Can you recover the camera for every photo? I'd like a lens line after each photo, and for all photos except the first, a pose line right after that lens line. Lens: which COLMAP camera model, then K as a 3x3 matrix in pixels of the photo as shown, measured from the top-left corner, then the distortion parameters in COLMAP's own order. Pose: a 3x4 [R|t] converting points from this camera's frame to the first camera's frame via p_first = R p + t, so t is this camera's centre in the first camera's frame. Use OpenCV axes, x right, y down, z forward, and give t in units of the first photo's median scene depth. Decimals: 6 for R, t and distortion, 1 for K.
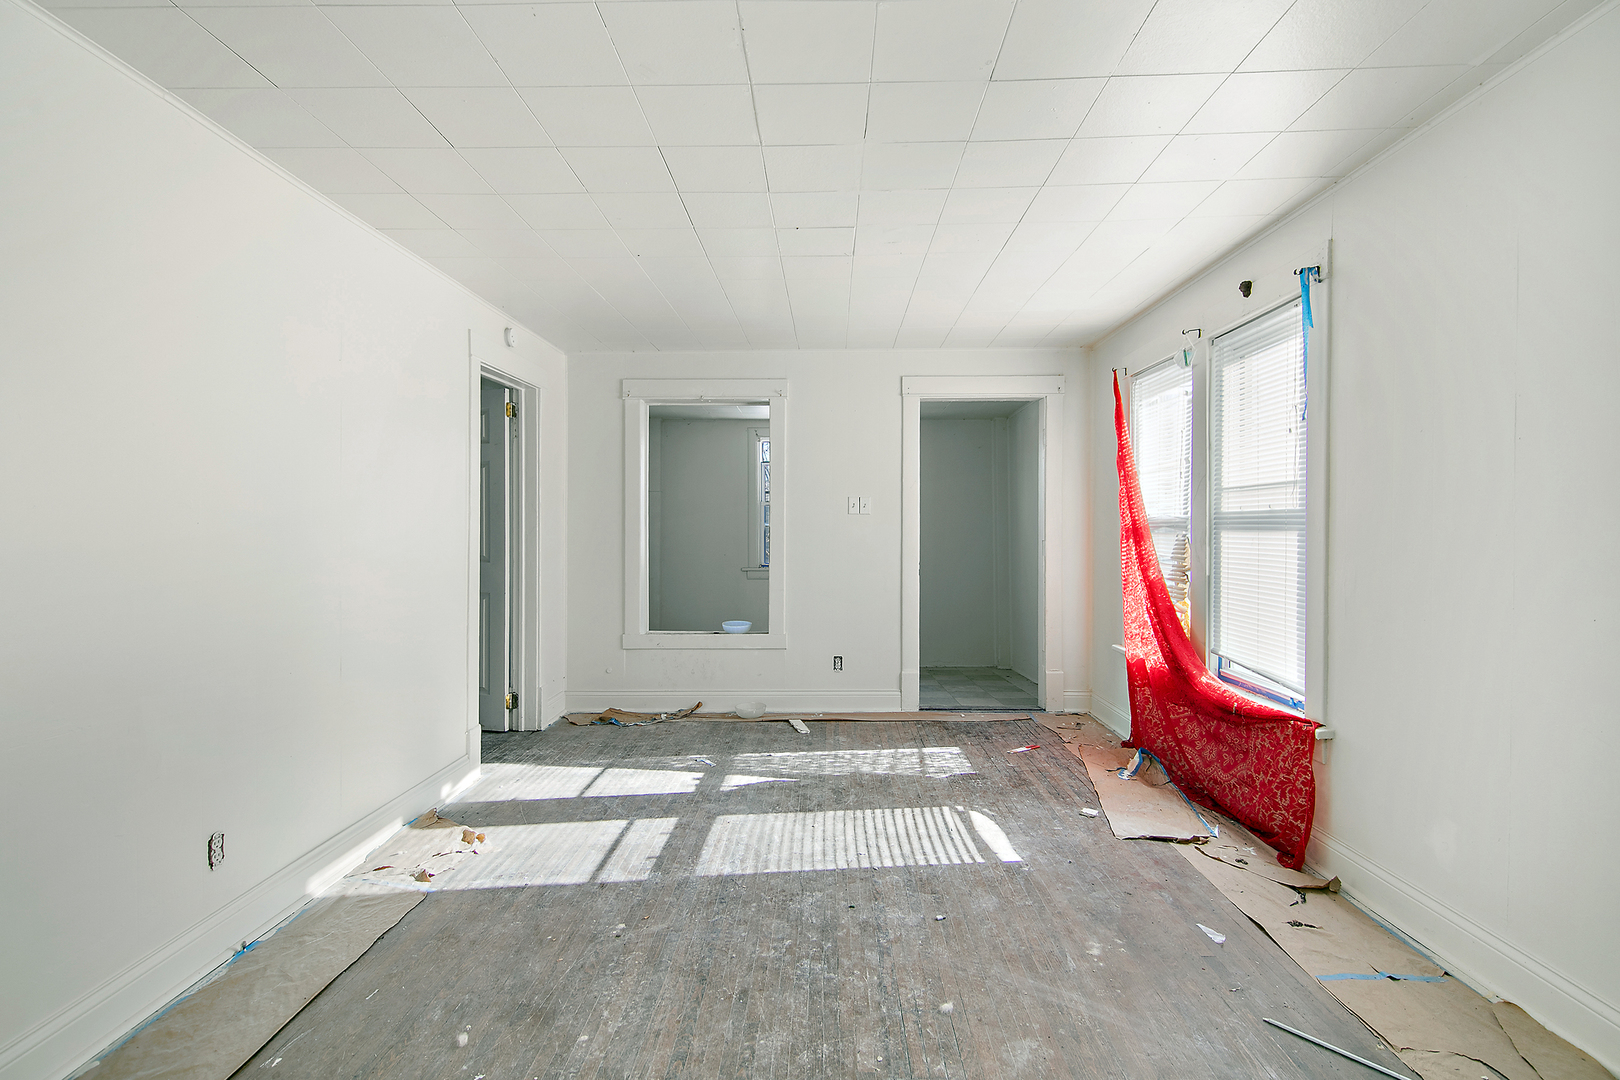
lens RADIAL K [[738.6, 0, 812.0], [0, 738.6, 528.7], [0, 0, 1]] dist [0.002877, 0.000850]
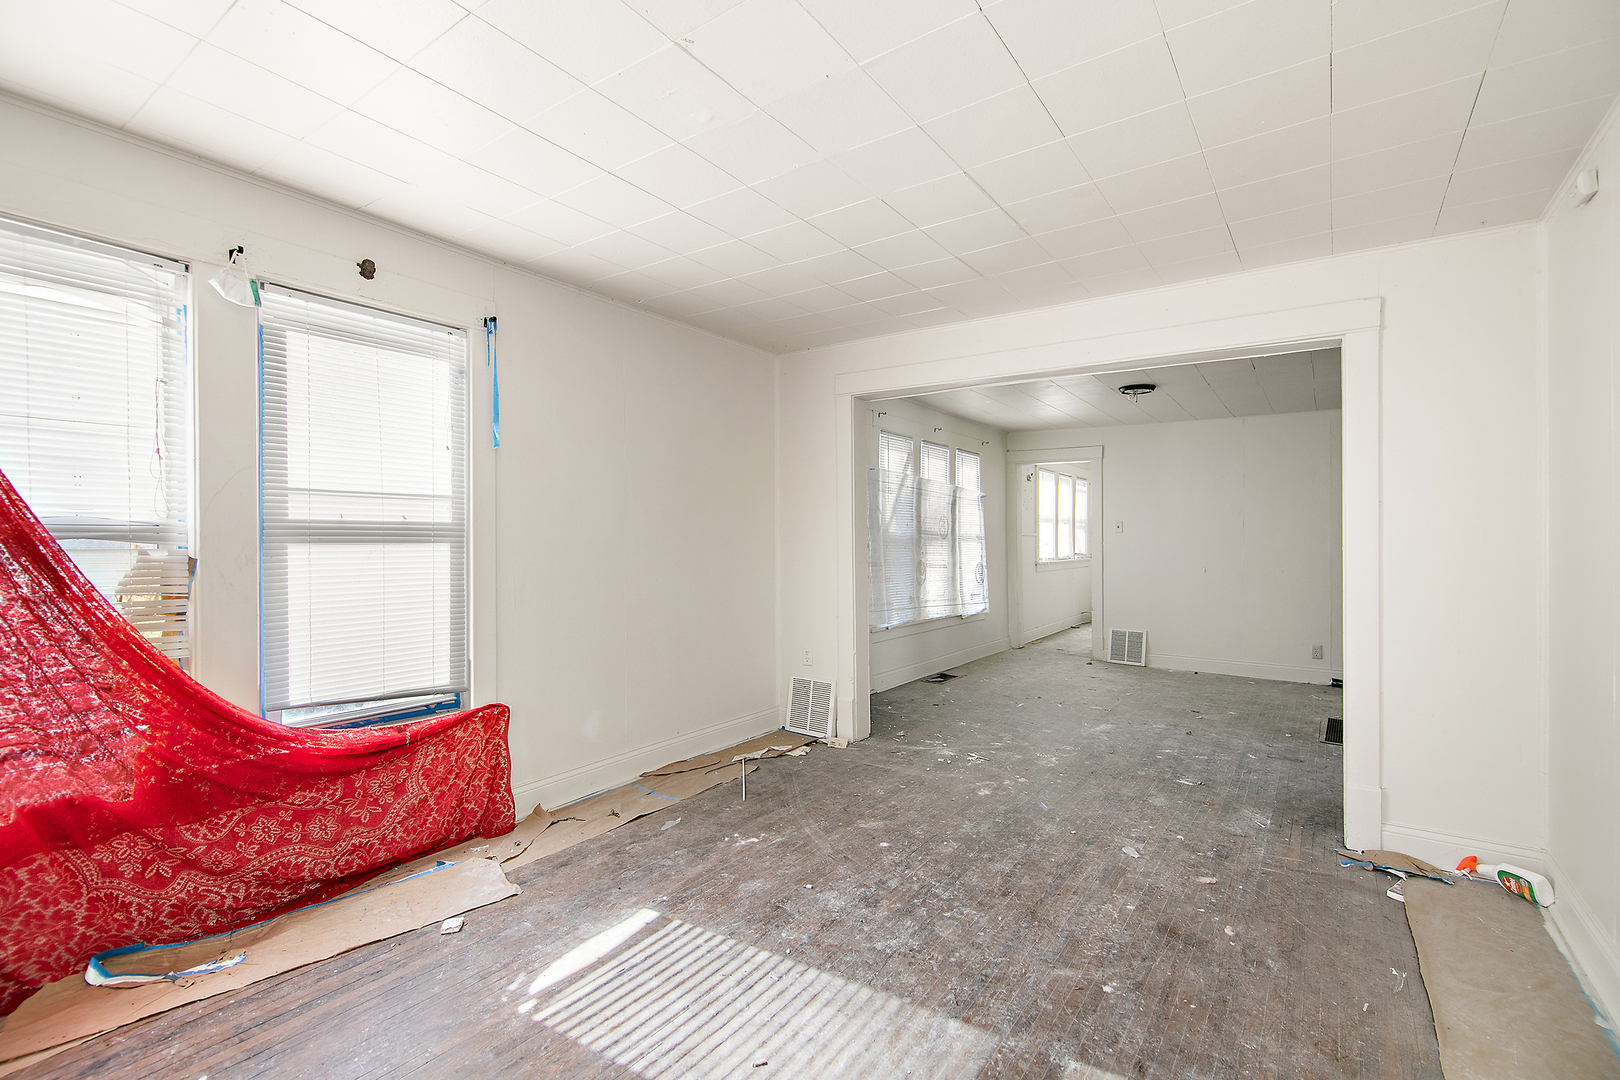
lens RADIAL K [[738.6, 0, 817.2], [0, 738.6, 541.9], [0, 0, 1]] dist [0.002877, 0.000850]
pose [[-0.828141, 0.002424, 0.560515, -0.400453], [0.005214, 0.999981, 0.003380, 0.001070], [-0.560496, 0.005721, -0.828137, 1.646850]]
